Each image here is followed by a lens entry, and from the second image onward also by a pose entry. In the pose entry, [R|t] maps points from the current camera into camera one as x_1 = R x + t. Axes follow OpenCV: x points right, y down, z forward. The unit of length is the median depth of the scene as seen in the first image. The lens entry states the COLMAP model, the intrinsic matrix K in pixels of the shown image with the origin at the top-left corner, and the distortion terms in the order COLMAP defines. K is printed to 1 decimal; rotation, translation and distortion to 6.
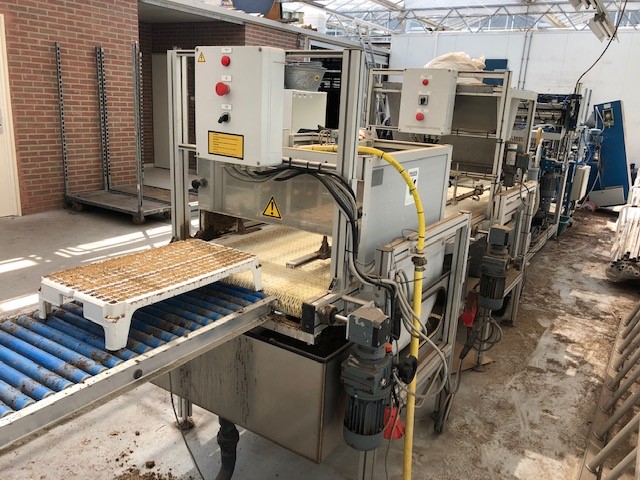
lens RADIAL K [[523.1, 0, 326.0], [0, 523.1, 237.3], [0, 0, 1]] dist [0.019875, 0.001927]
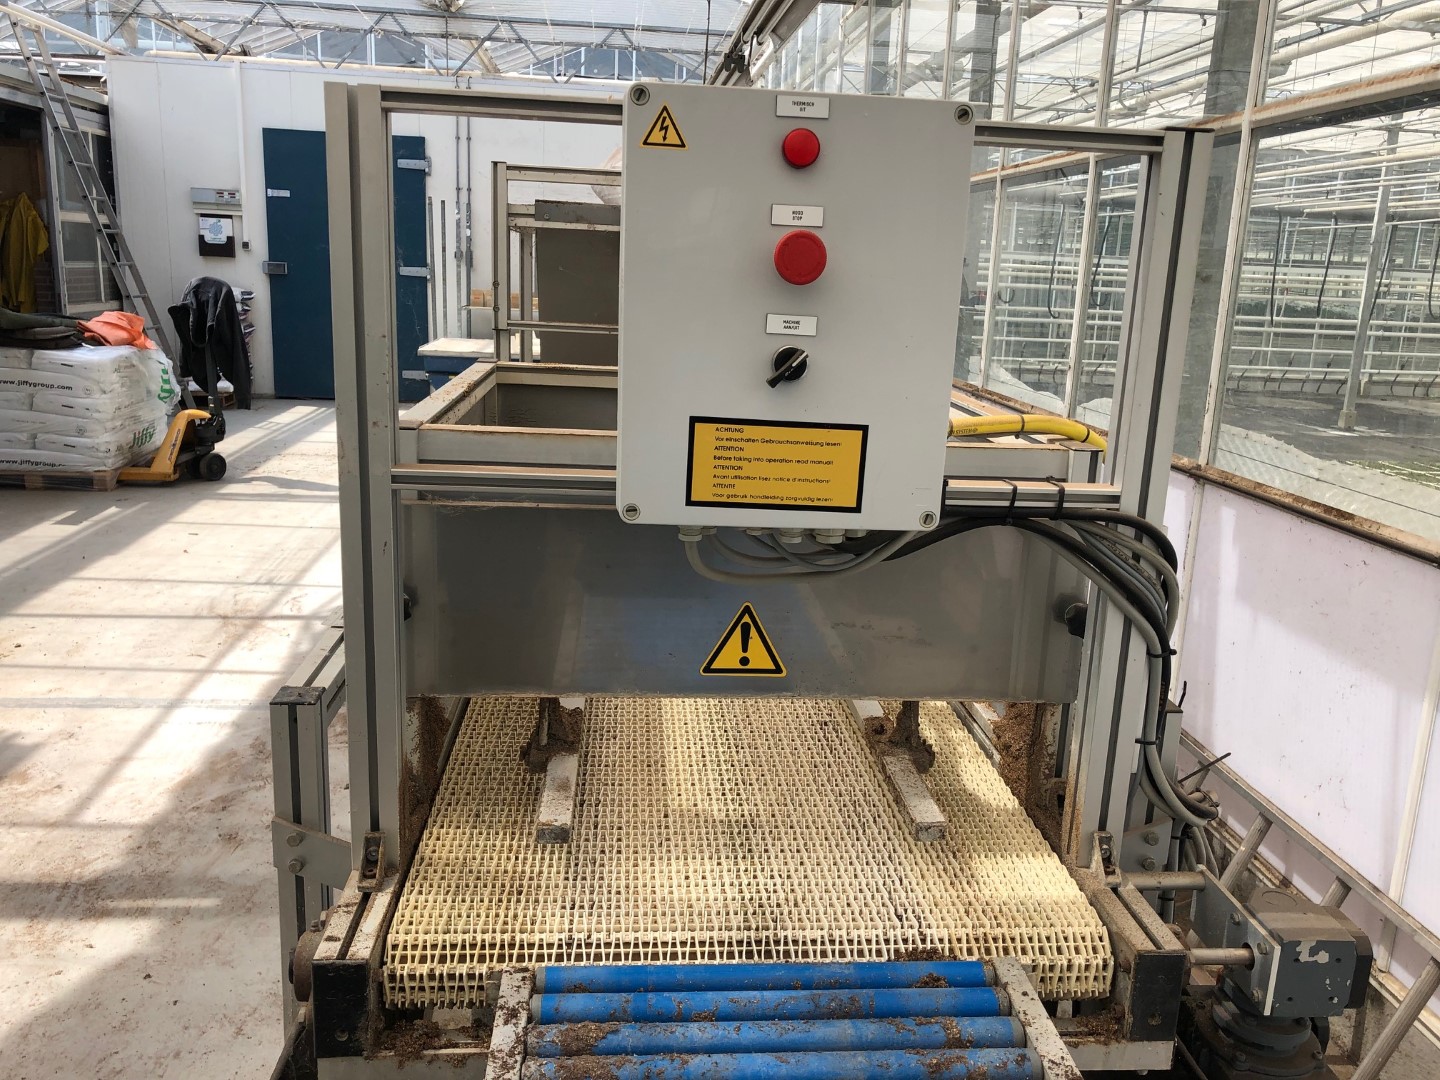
lens RADIAL K [[1177.0, 0, 733.4], [0, 1177.0, 534.0], [0, 0, 1]] dist [0.019875, 0.001927]
pose [[0.795385, -0.156445, 0.585566, -0.417370], [0.155999, 0.986406, 0.051641, -0.130283], [-0.585686, 0.050273, 0.808978, 0.392591]]
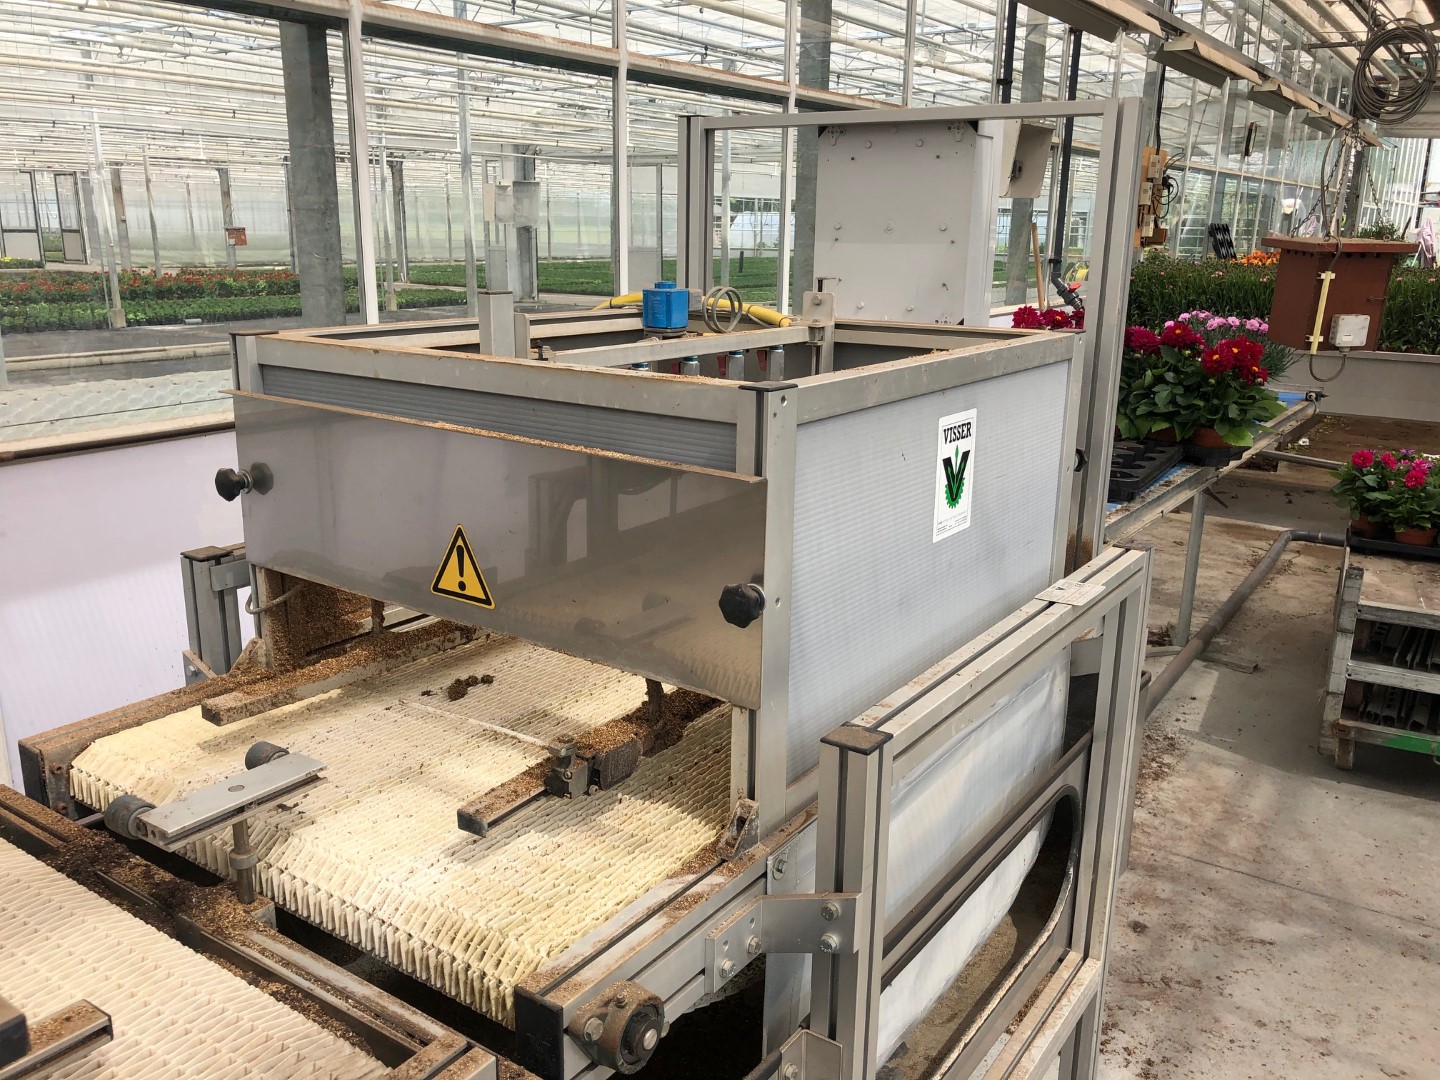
lens RADIAL K [[1177.0, 0, 733.4], [0, 1177.0, 534.0], [0, 0, 1]] dist [0.019875, 0.001927]
pose [[0.998975, -0.027068, -0.036293, 0.058334], [0.026924, 0.999628, -0.004453, -0.057424], [0.036400, 0.003471, 0.999331, 0.313239]]
